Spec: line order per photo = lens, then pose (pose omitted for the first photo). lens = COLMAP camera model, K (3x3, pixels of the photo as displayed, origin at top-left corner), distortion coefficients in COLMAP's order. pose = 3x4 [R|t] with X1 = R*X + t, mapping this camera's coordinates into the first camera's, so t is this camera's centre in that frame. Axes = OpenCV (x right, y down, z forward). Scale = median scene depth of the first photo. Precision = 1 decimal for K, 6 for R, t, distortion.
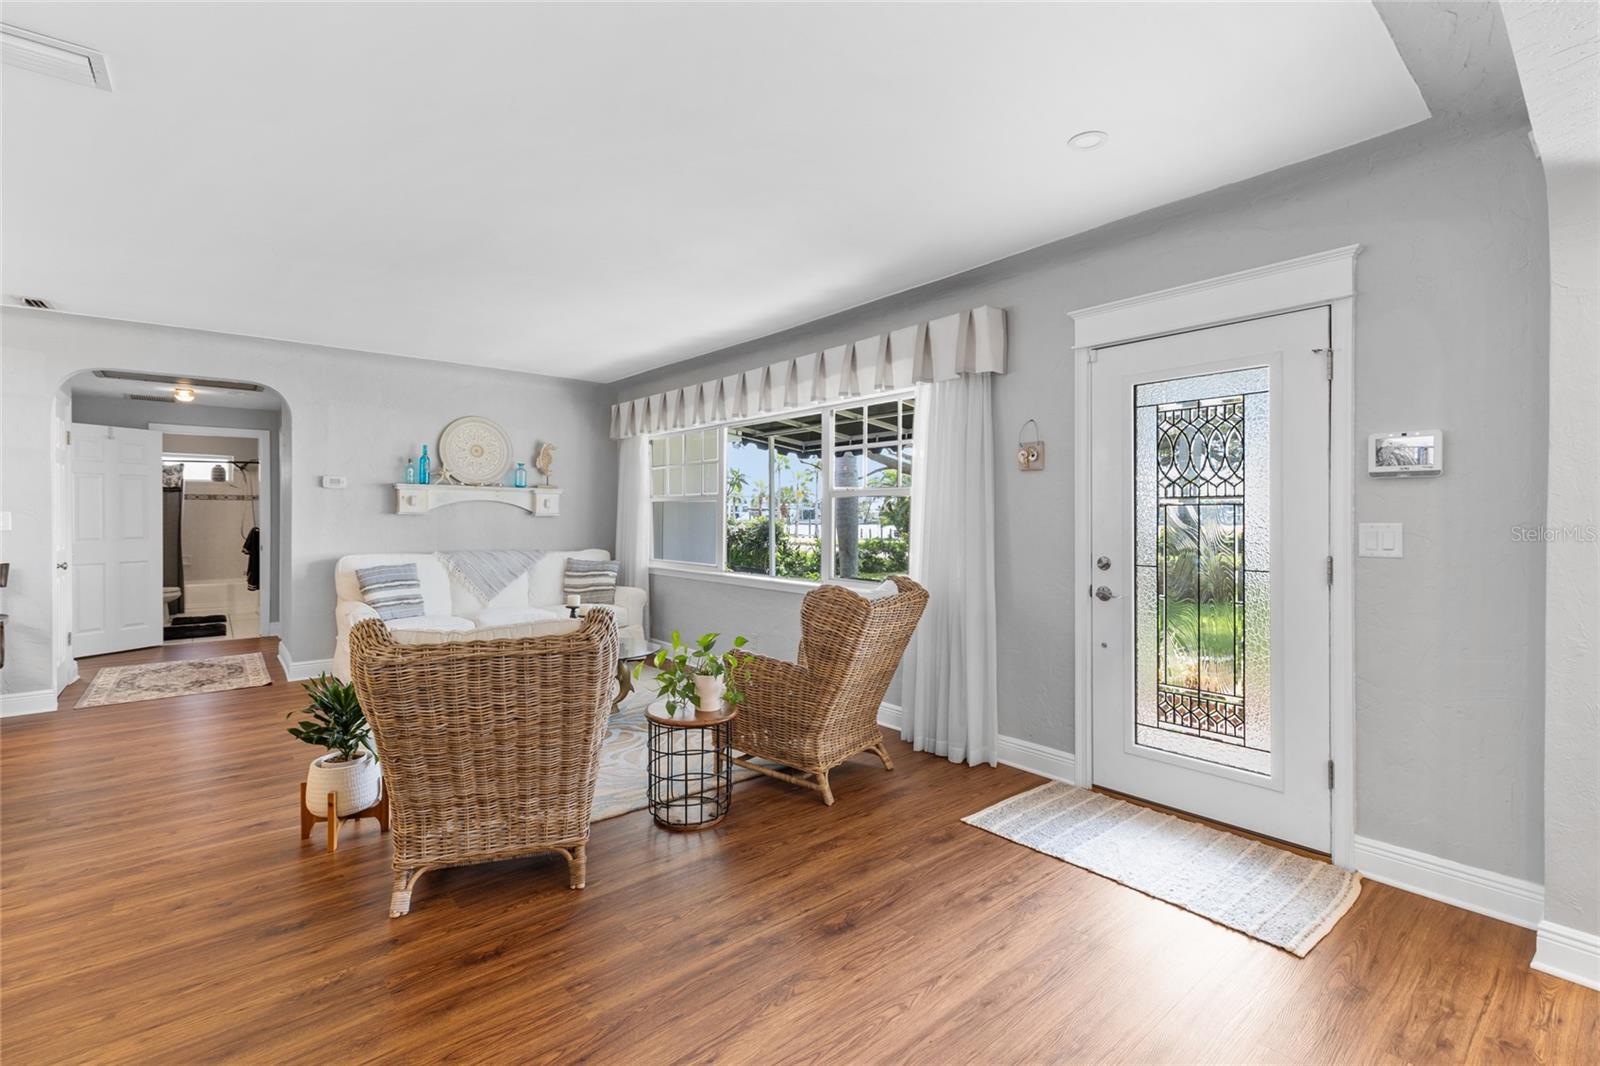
lens RADIAL K [[721.6, 0, 797.8], [0, 721.6, 500.4], [0, 0, 1]] dist [0.007479, -0.001120]
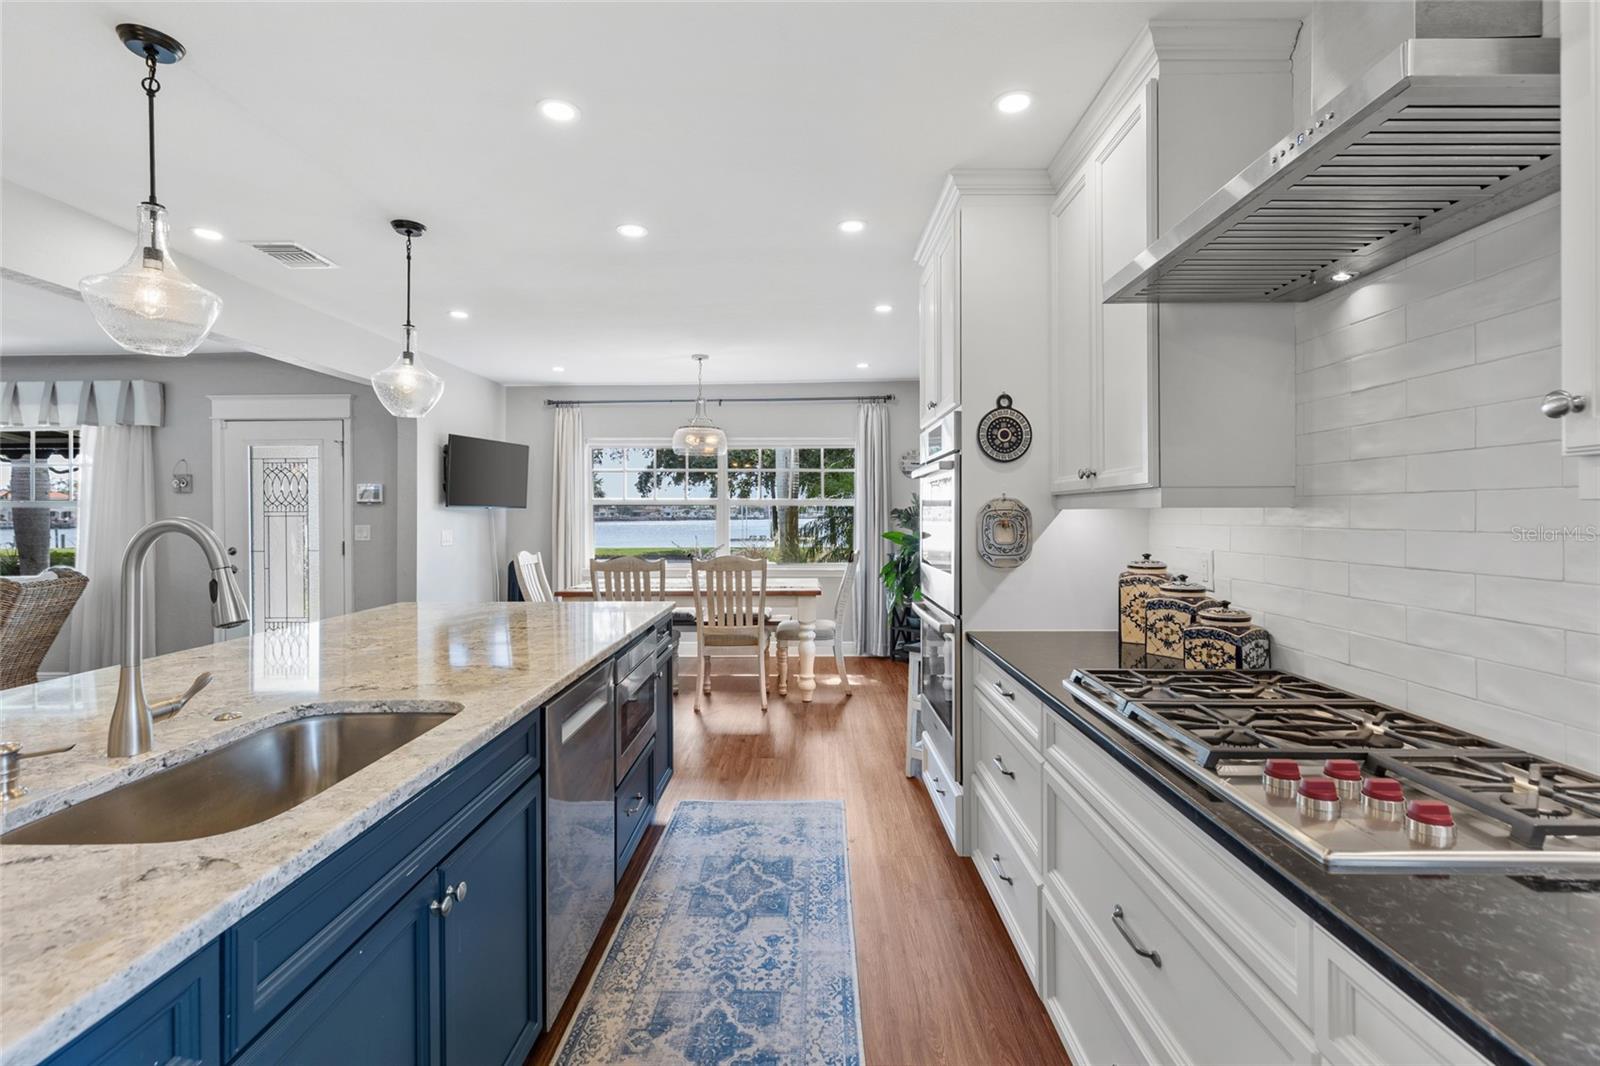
lens RADIAL K [[721.6, 0, 790.9], [0, 721.6, 511.7], [0, 0, 1]] dist [0.007479, -0.001120]
pose [[0.654222, -0.003620, 0.756294, 0.003433], [-0.012337, 0.999804, 0.015458, -0.025090], [-0.756202, -0.019443, 0.654049, -0.596705]]
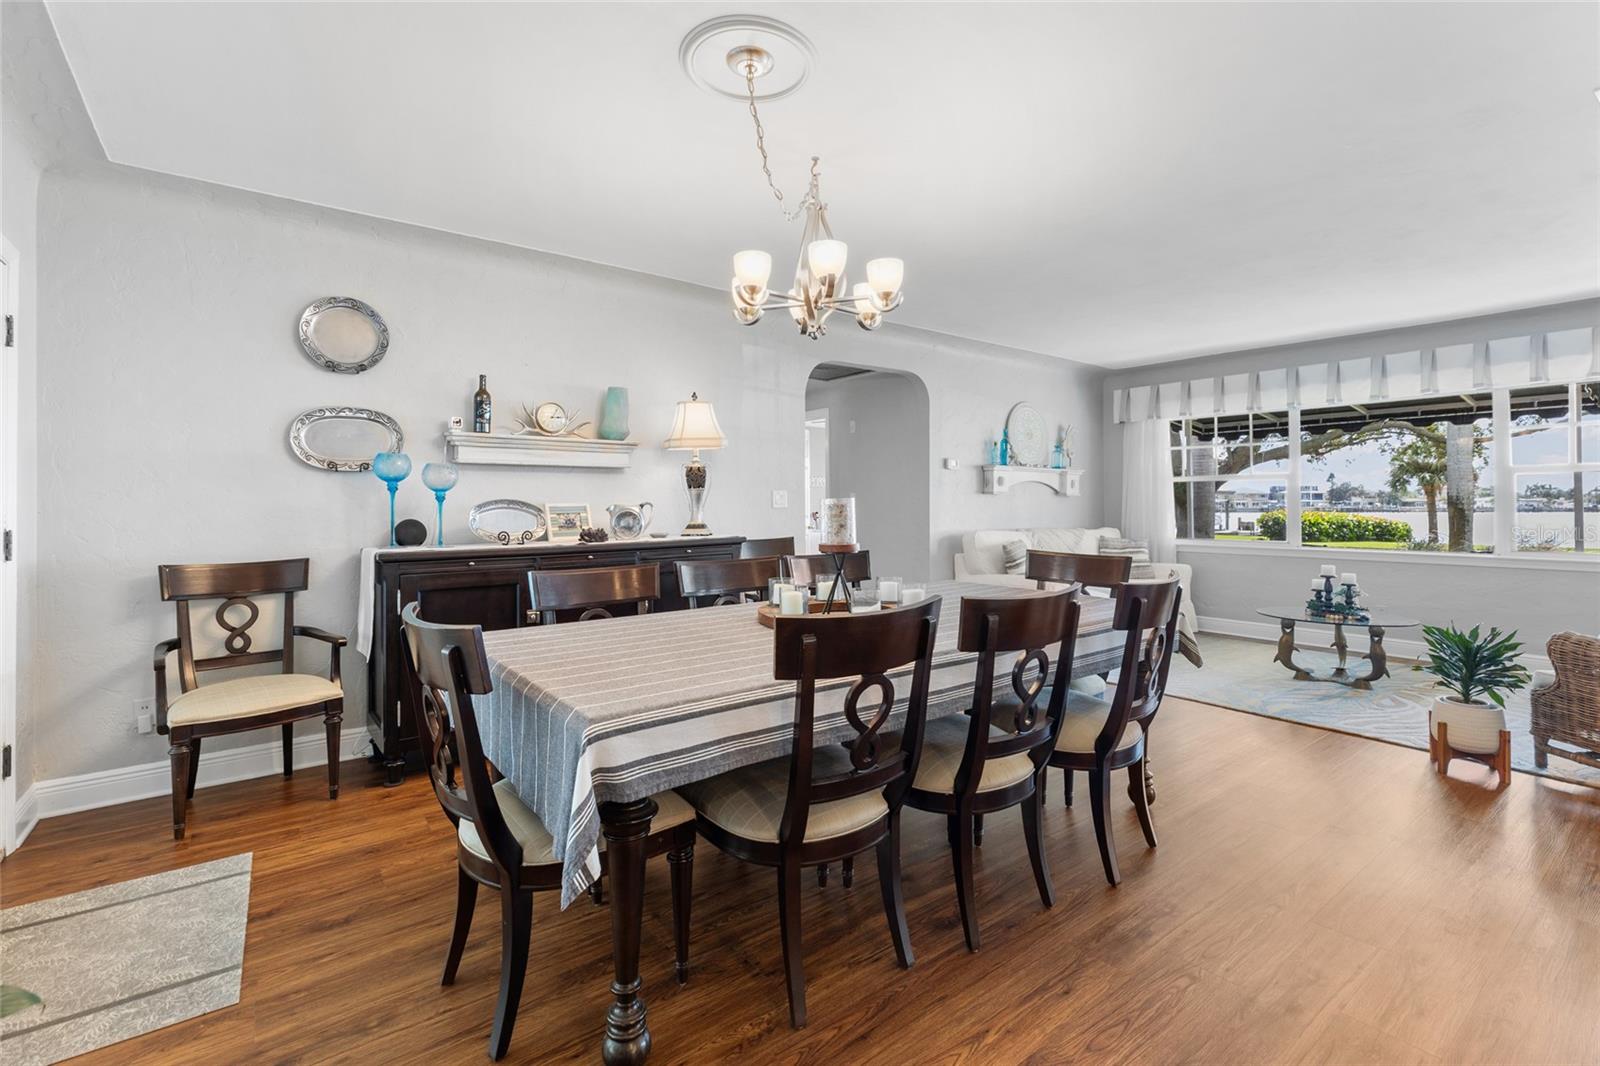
lens RADIAL K [[721.6, 0, 802.6], [0, 721.6, 496.7], [0, 0, 1]] dist [0.007479, -0.001120]
pose [[0.999318, -0.006038, -0.036427, -0.789010], [0.006453, 0.999916, 0.011283, 0.009430], [0.036356, -0.011511, 0.999273, -0.076087]]
